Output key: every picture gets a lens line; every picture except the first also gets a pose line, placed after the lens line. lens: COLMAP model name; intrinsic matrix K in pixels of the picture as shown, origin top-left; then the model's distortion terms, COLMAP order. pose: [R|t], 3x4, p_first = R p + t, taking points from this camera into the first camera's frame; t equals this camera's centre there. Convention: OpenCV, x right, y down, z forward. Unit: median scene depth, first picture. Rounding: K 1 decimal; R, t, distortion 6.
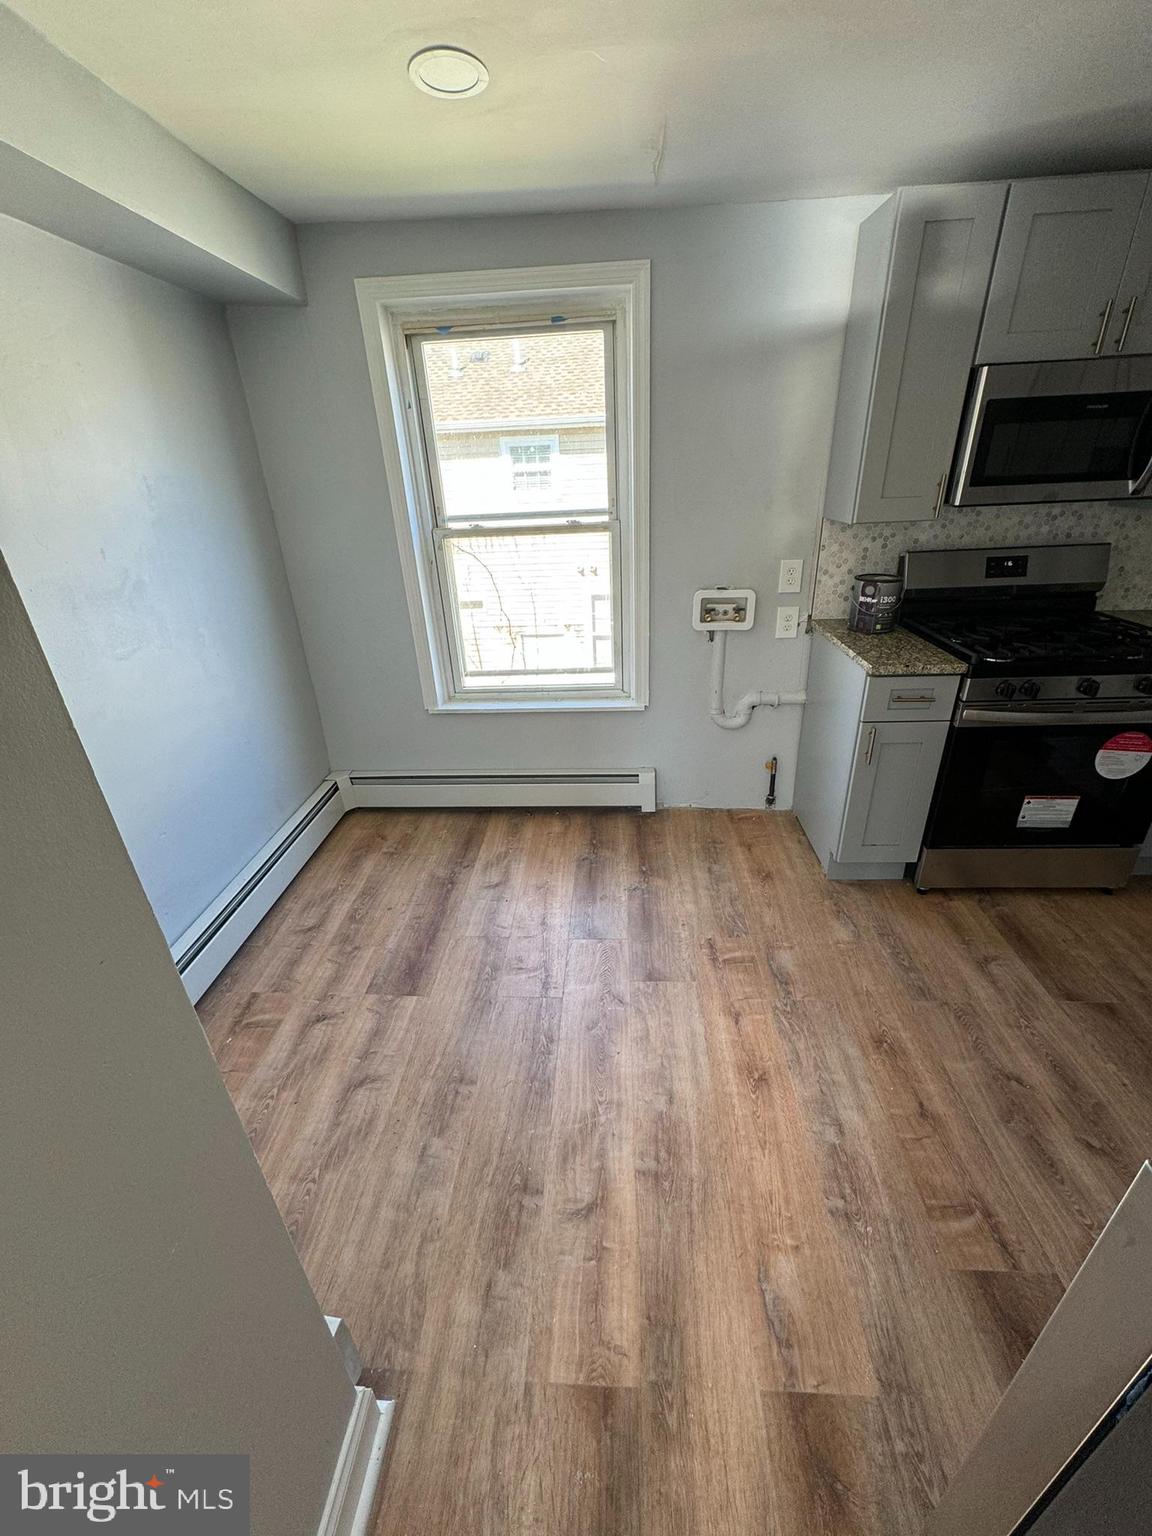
lens RADIAL K [[605.0, 0, 580.1], [0, 605.0, 762.1], [0, 0, 1]] dist [-0.000339, 0.000170]
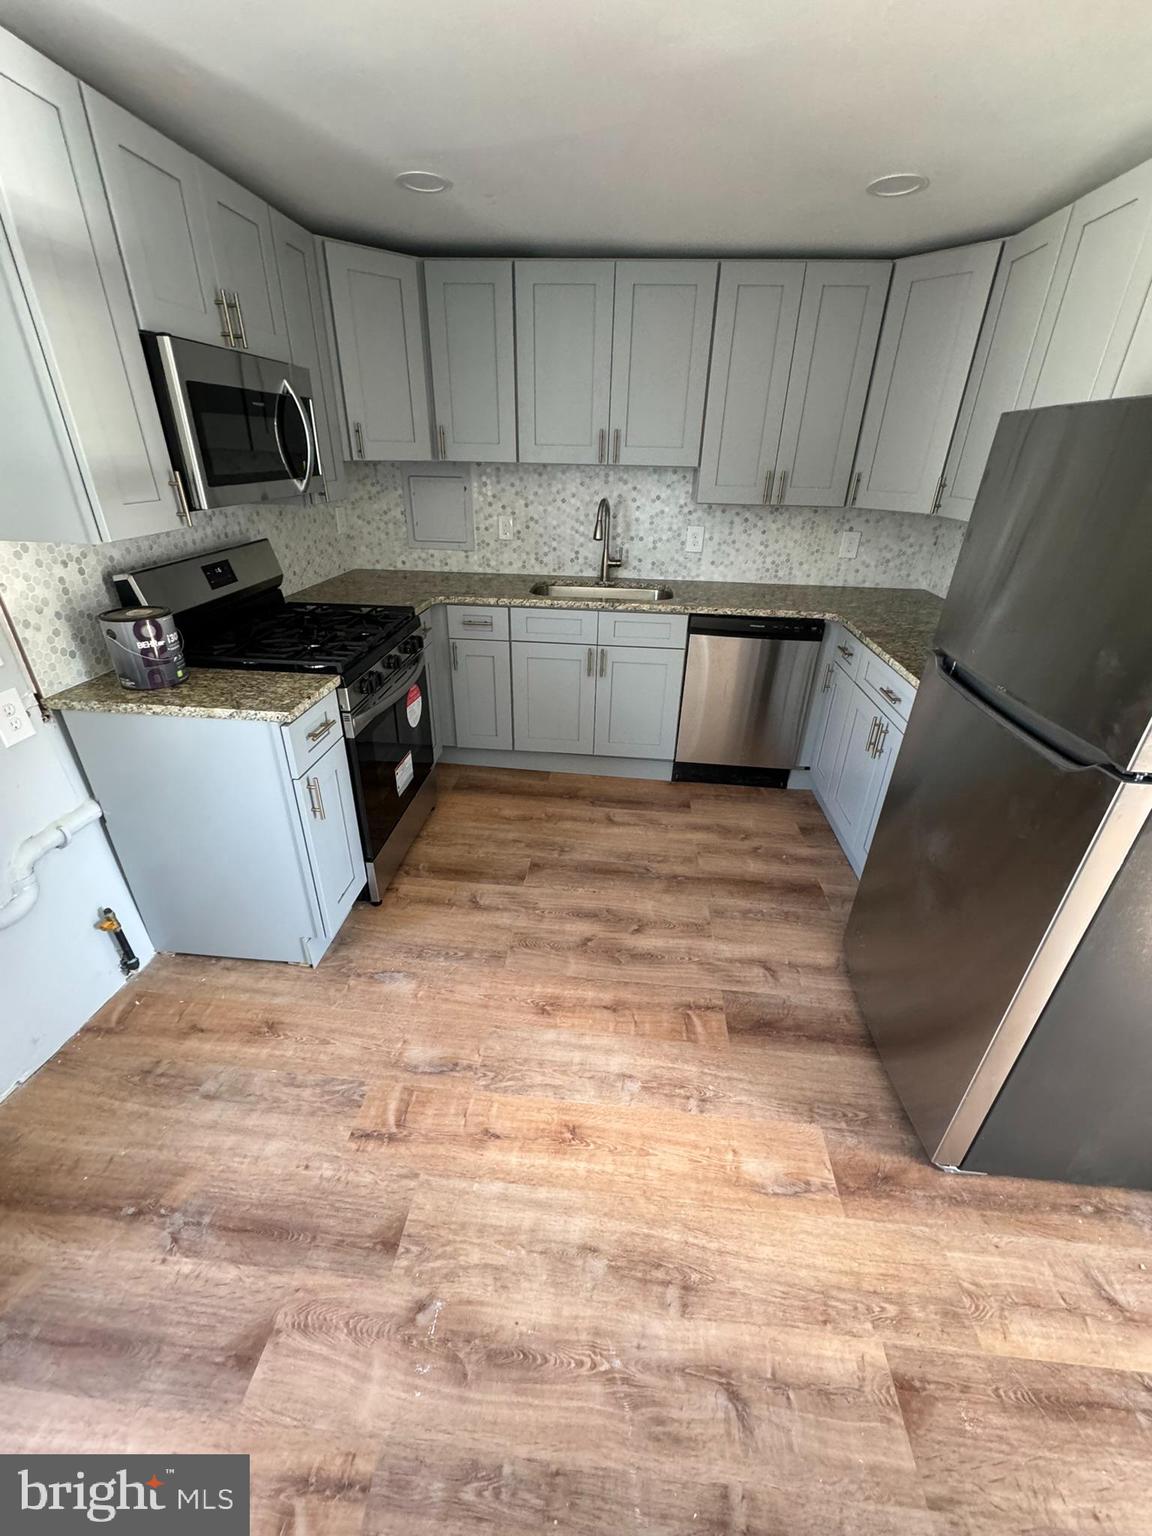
lens RADIAL K [[612.7, 0, 579.4], [0, 612.7, 760.9], [0, 0, 1]] dist [-0.001204, -0.000053]
pose [[0.034322, -0.417866, 0.907860, -0.223822], [0.414531, 0.832523, 0.367518, -0.204703], [-0.909388, 0.363722, 0.201792, 0.429969]]
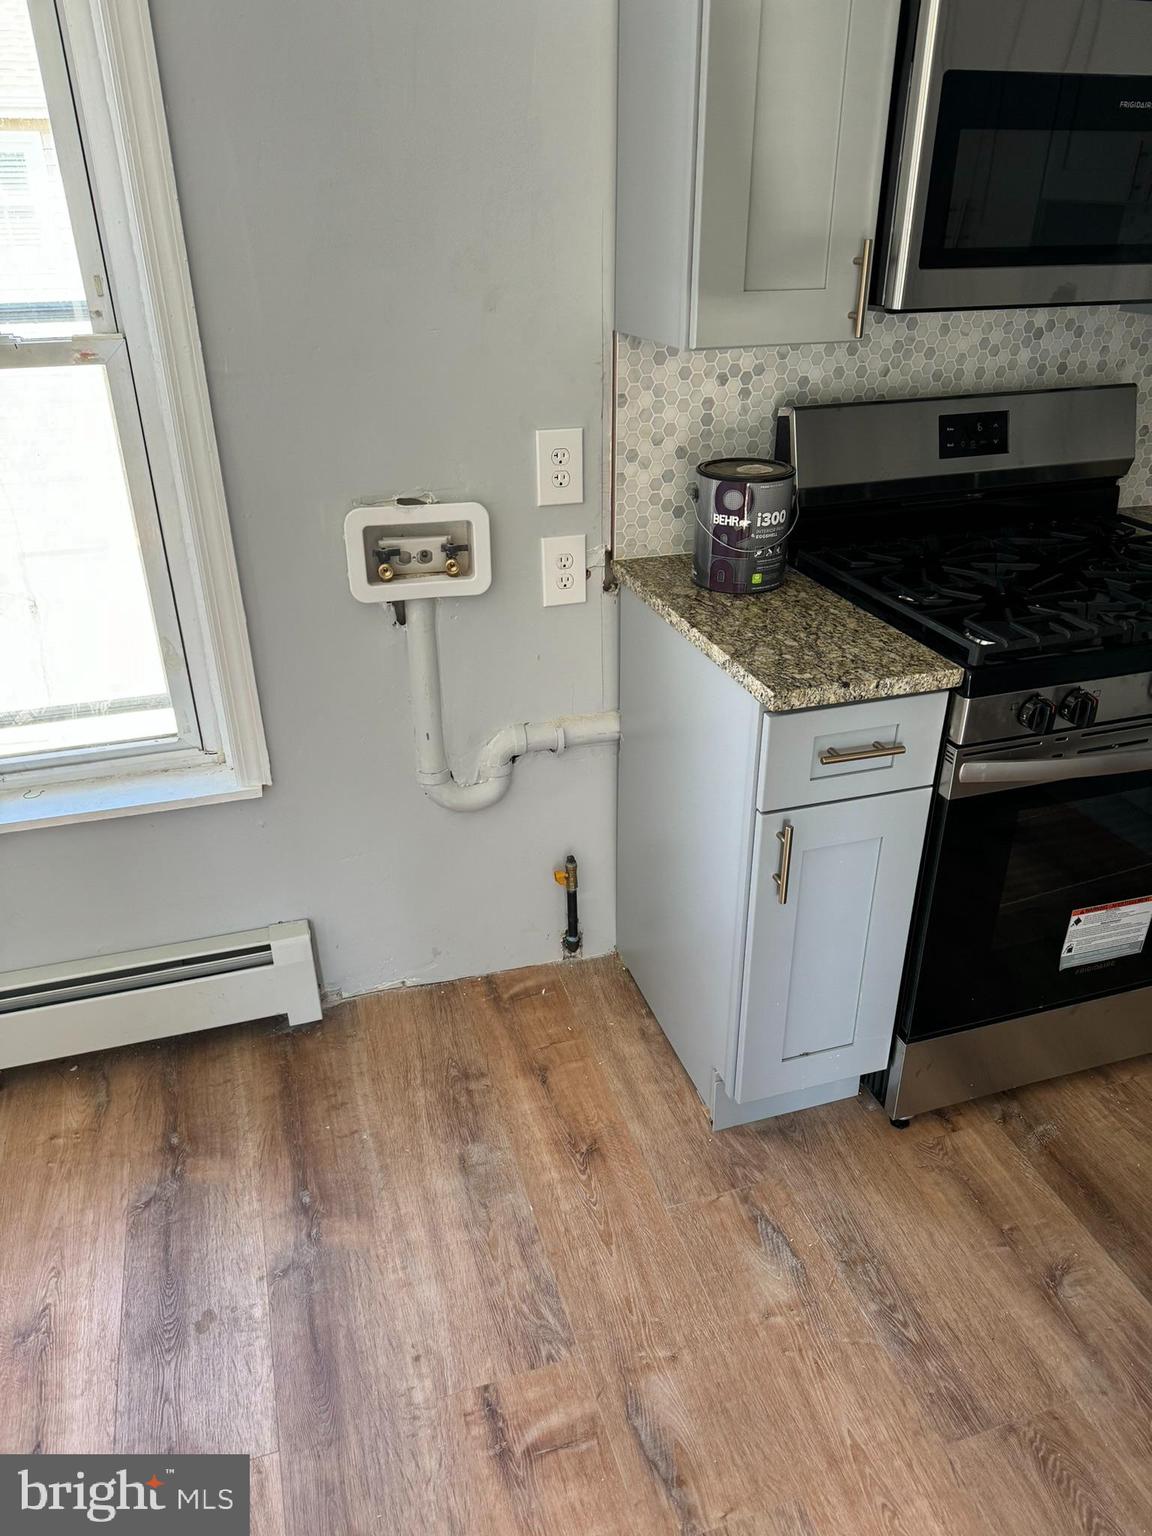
lens RADIAL K [[1068.4, 0, 572.4], [0, 1068.4, 769.8], [0, 0, 1]] dist [0.115322, -0.192070]
pose [[0.936924, -0.126913, 0.325679, 0.080000], [0.120843, 0.991910, 0.038889, -0.127446], [-0.327980, 0.002920, 0.944680, 0.278107]]
